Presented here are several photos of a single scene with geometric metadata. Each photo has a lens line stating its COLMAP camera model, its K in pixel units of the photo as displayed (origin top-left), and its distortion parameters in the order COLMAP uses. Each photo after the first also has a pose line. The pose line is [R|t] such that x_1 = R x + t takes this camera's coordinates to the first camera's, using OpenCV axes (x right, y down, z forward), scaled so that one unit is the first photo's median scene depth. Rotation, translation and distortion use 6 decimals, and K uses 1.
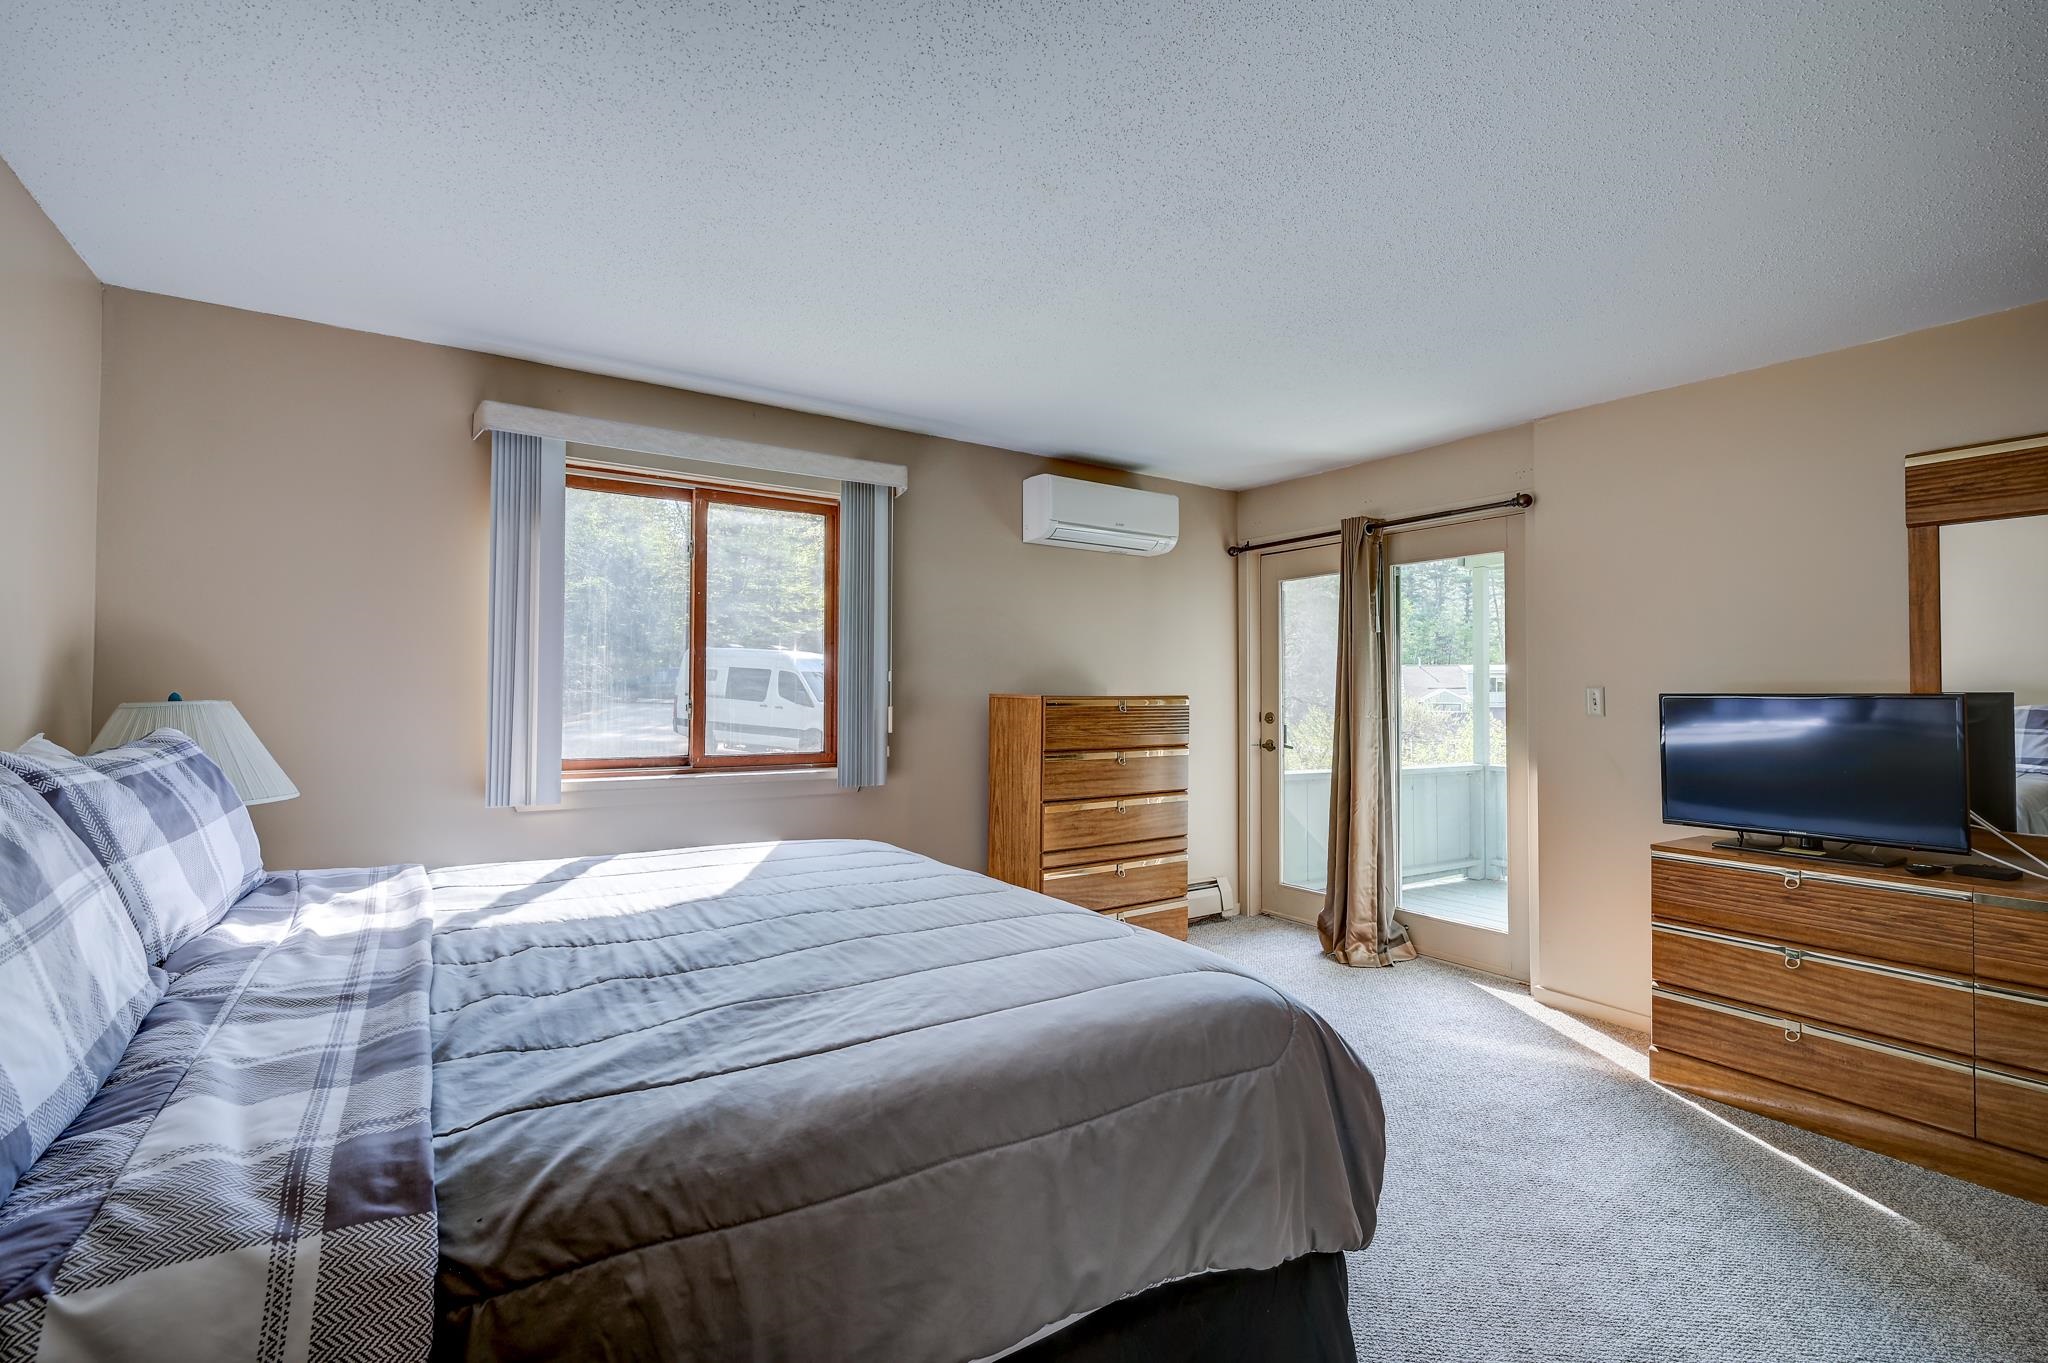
lens RADIAL K [[928.8, 0, 1023.6], [0, 928.8, 680.1], [0, 0, 1]] dist [0.000631, -0.000375]
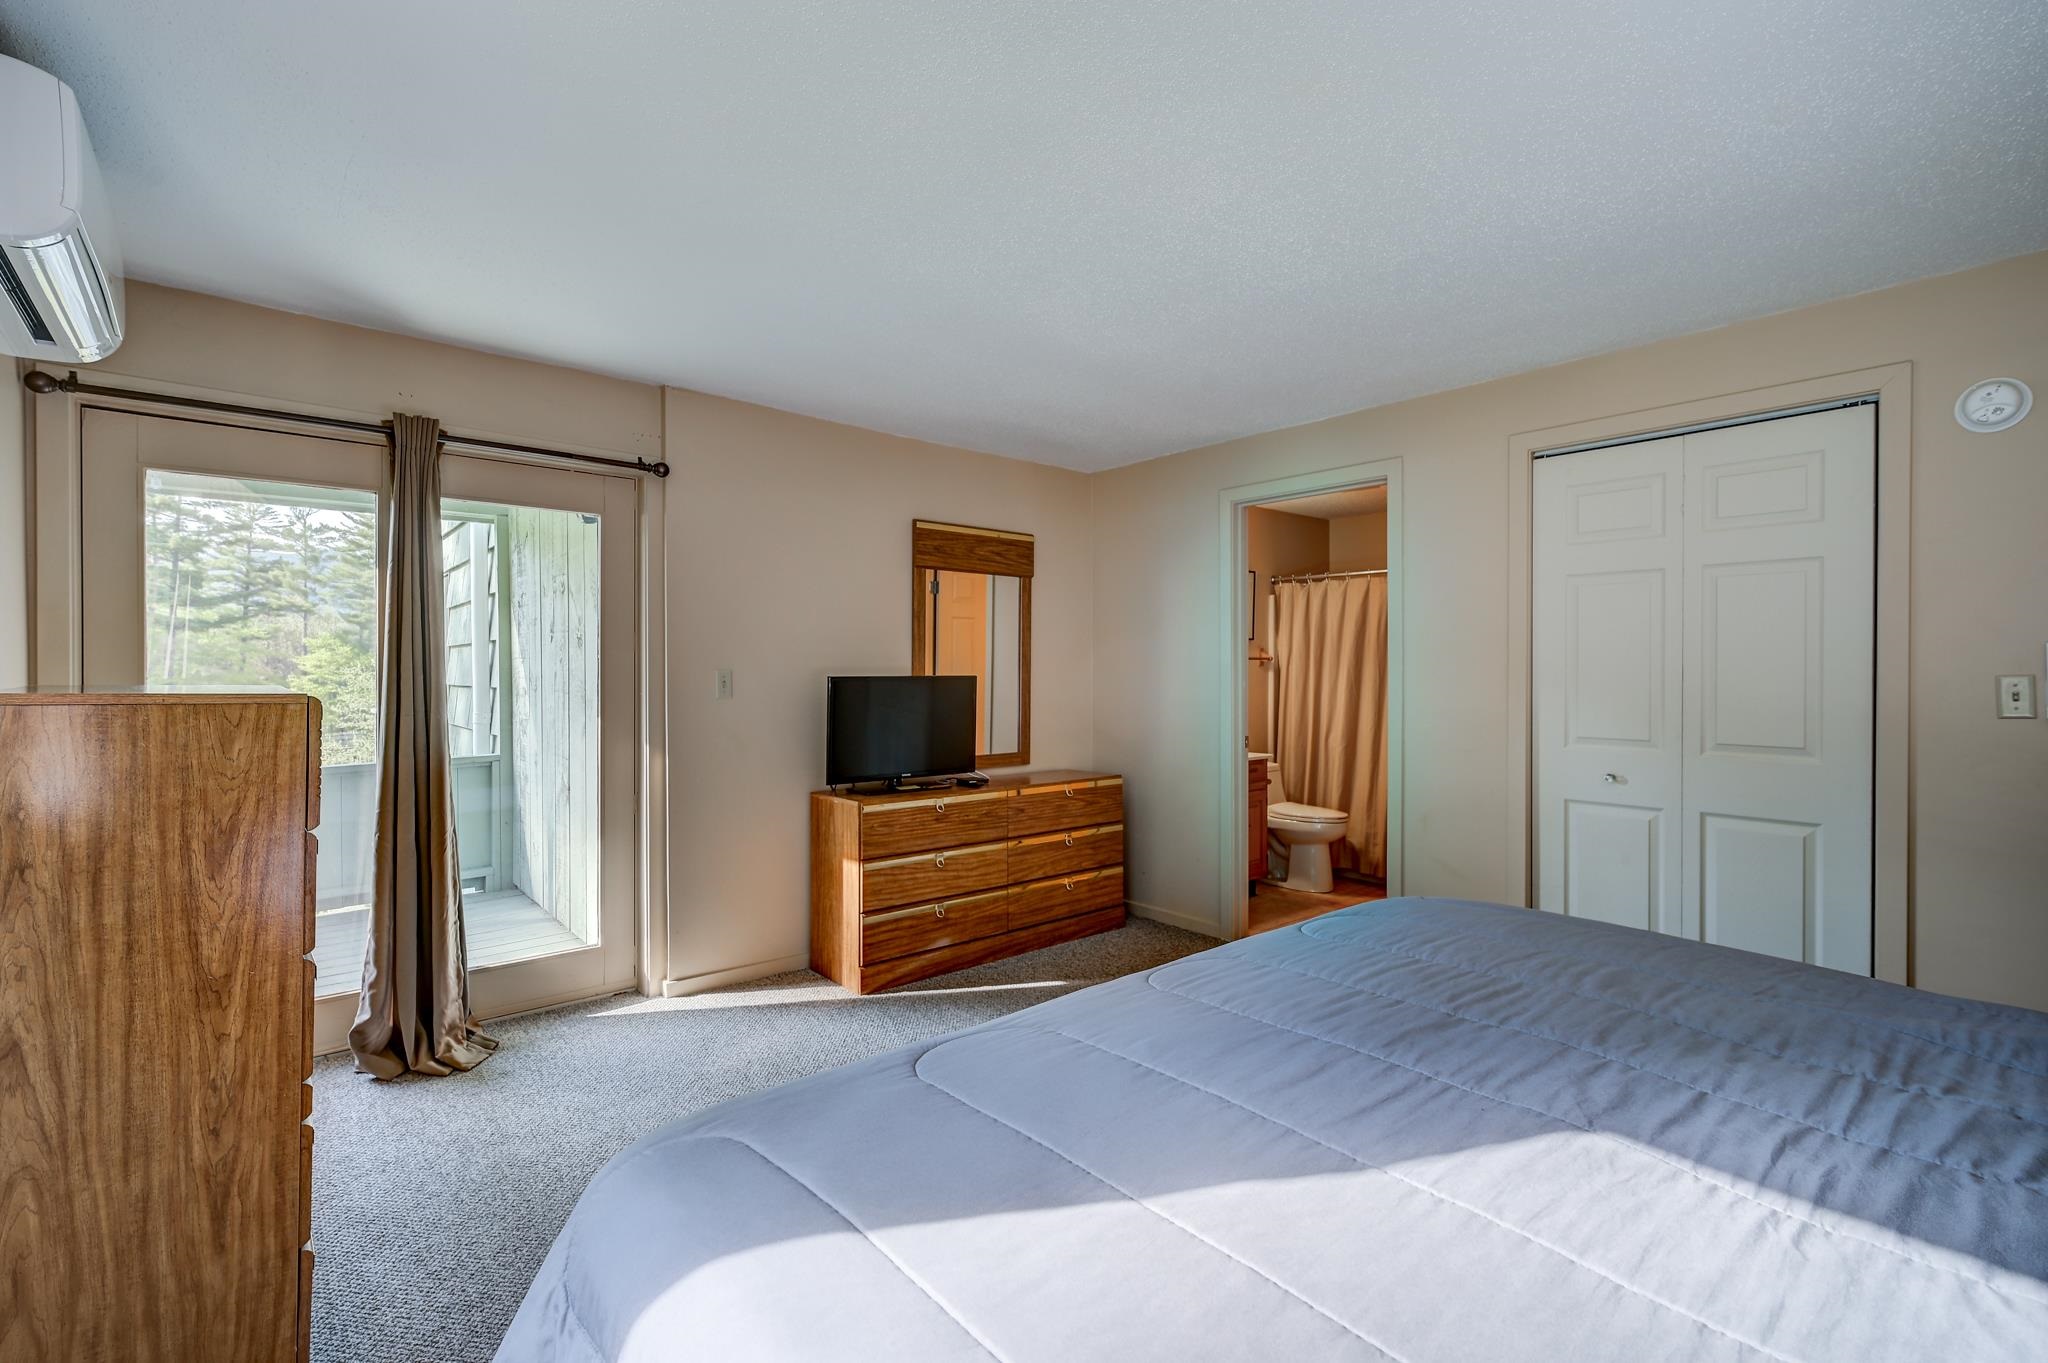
lens RADIAL K [[928.8, 0, 1019.5], [0, 928.8, 671.7], [0, 0, 1]] dist [0.000631, -0.000375]
pose [[-0.143599, -0.004832, 0.989624, -0.434908], [-0.016812, 0.999856, 0.002442, 0.000981], [-0.989493, -0.016287, -0.143659, 0.768802]]
